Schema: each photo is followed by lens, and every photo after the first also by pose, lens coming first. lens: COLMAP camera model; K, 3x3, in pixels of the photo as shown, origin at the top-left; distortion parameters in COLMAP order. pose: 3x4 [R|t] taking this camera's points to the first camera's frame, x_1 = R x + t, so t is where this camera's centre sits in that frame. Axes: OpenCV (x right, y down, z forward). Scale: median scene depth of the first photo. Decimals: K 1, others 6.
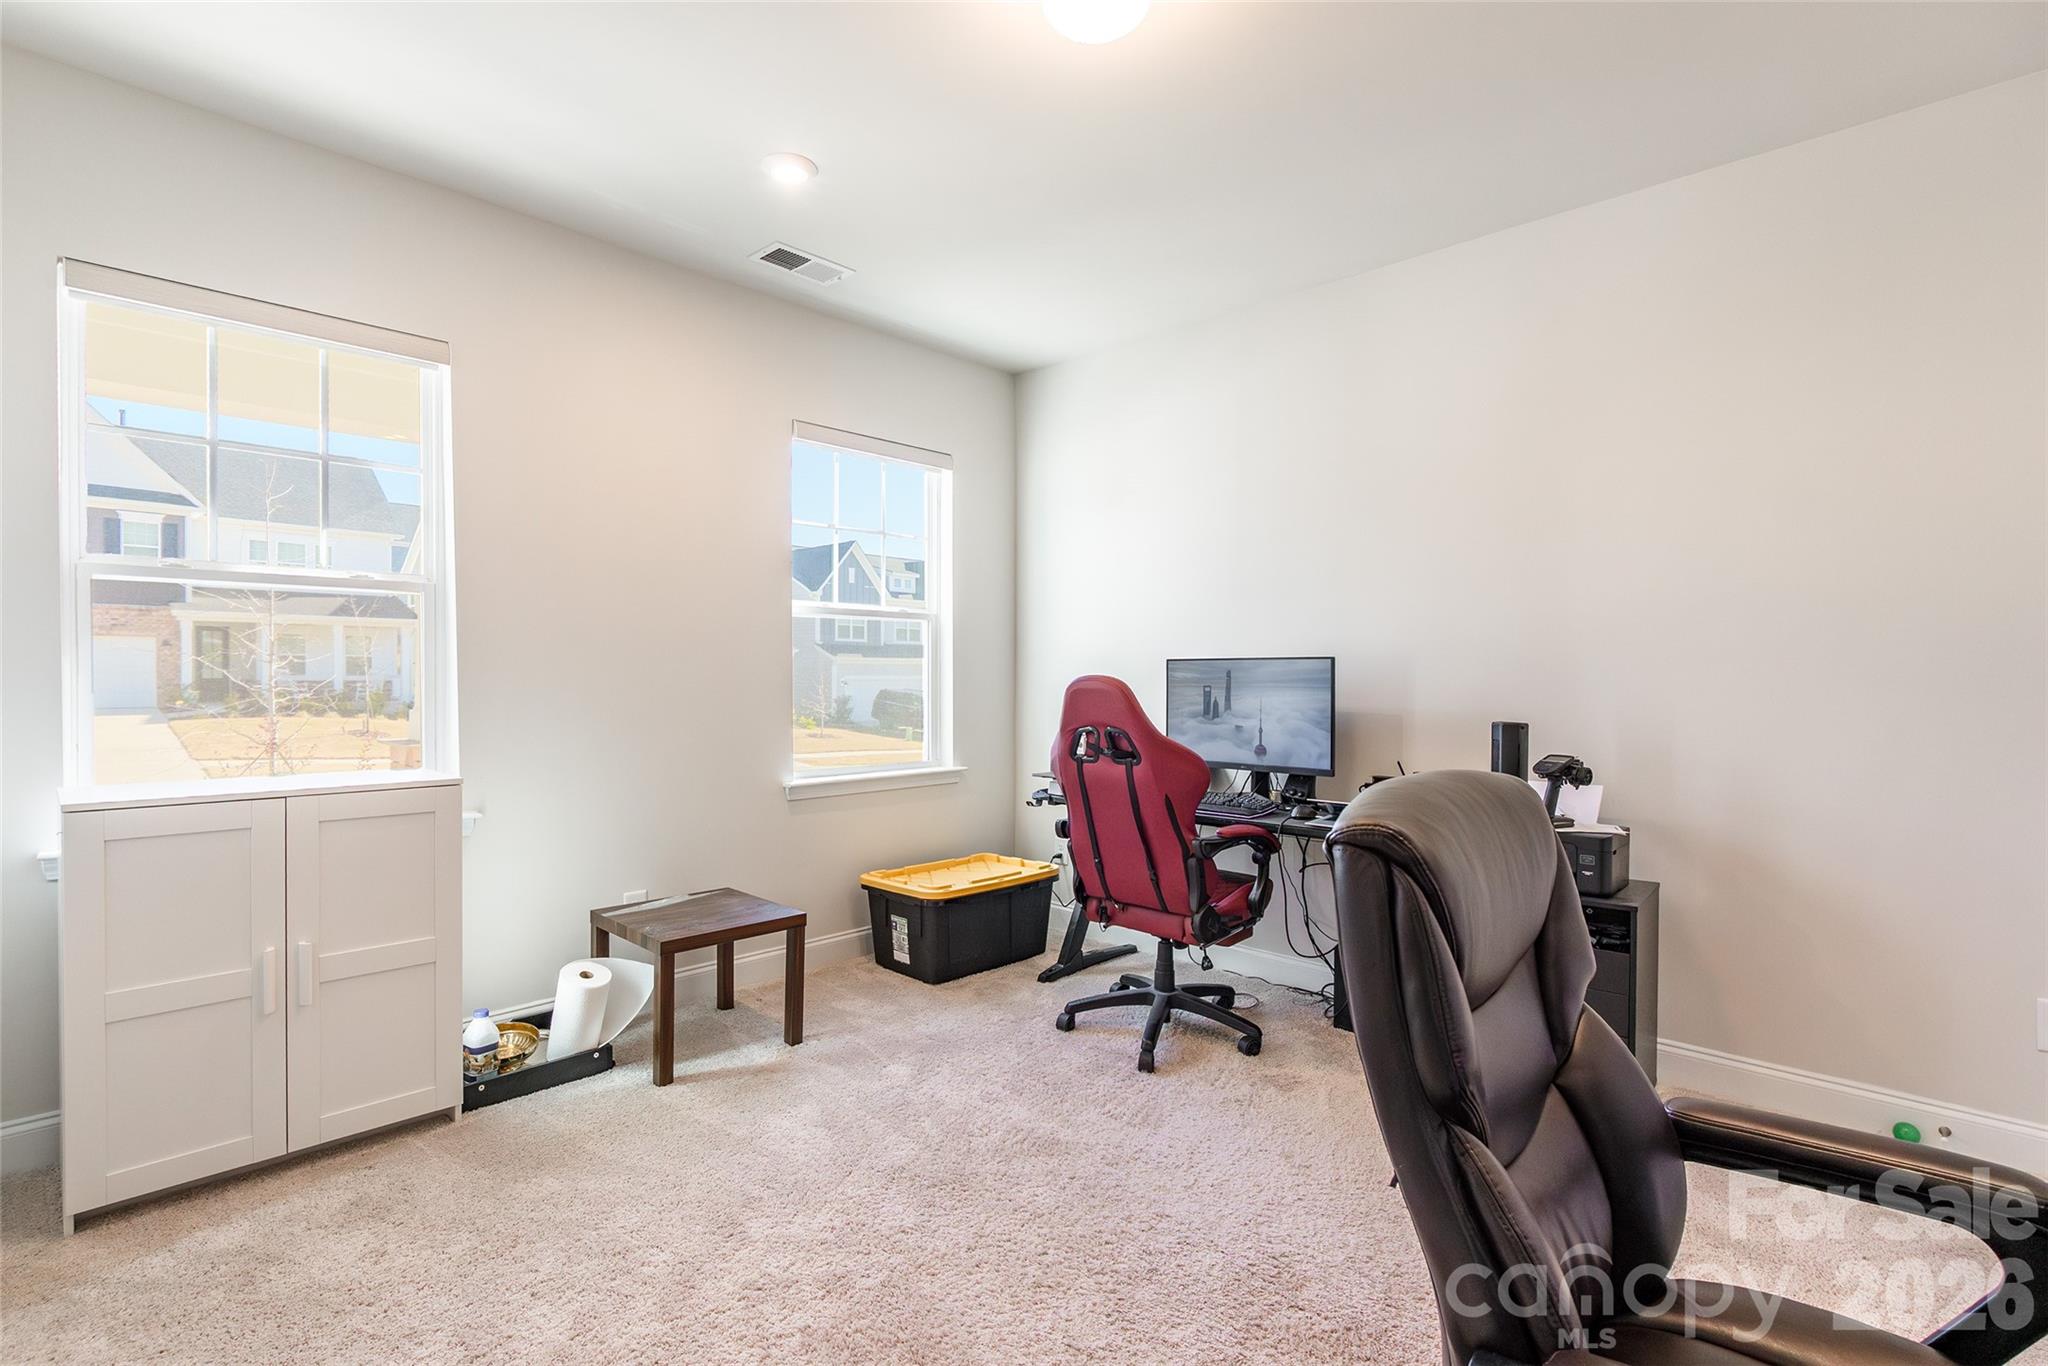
lens RADIAL K [[949.0, 0, 1024.0], [0, 949.0, 683.0], [0, 0, 1]] dist [-0.012908, -0.000140]
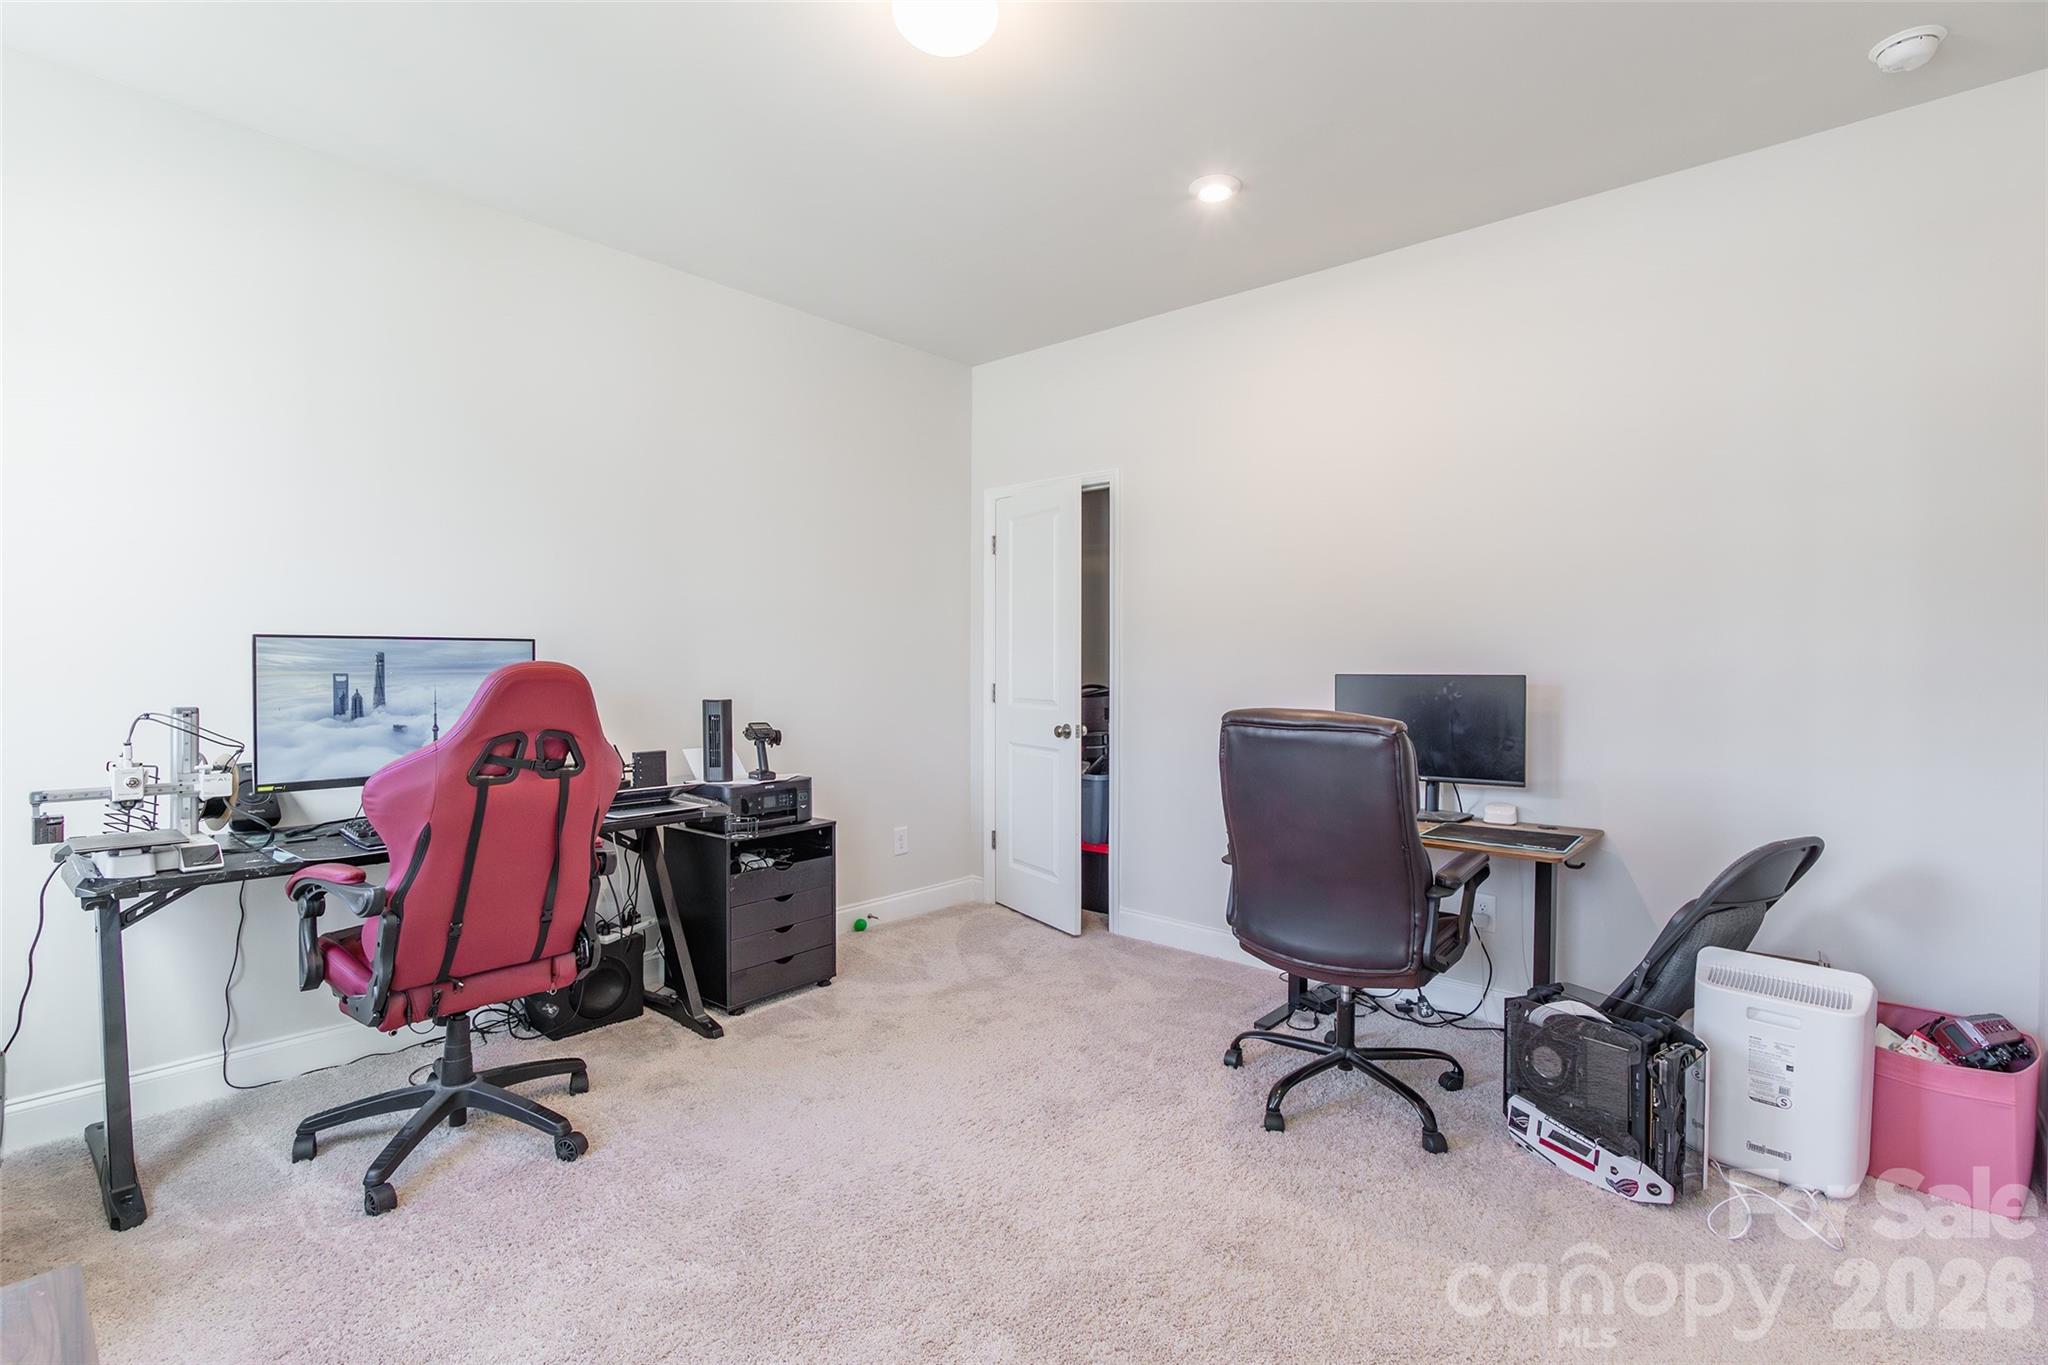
lens RADIAL K [[949.0, 0, 1024.0], [0, 949.0, 682.5], [0, 0, 1]] dist [-0.012908, -0.000140]
pose [[0.004382, -0.028271, 0.999591, -0.519043], [0.006844, 0.999578, 0.028241, -0.006975], [-0.999967, 0.006717, 0.004574, 0.492230]]
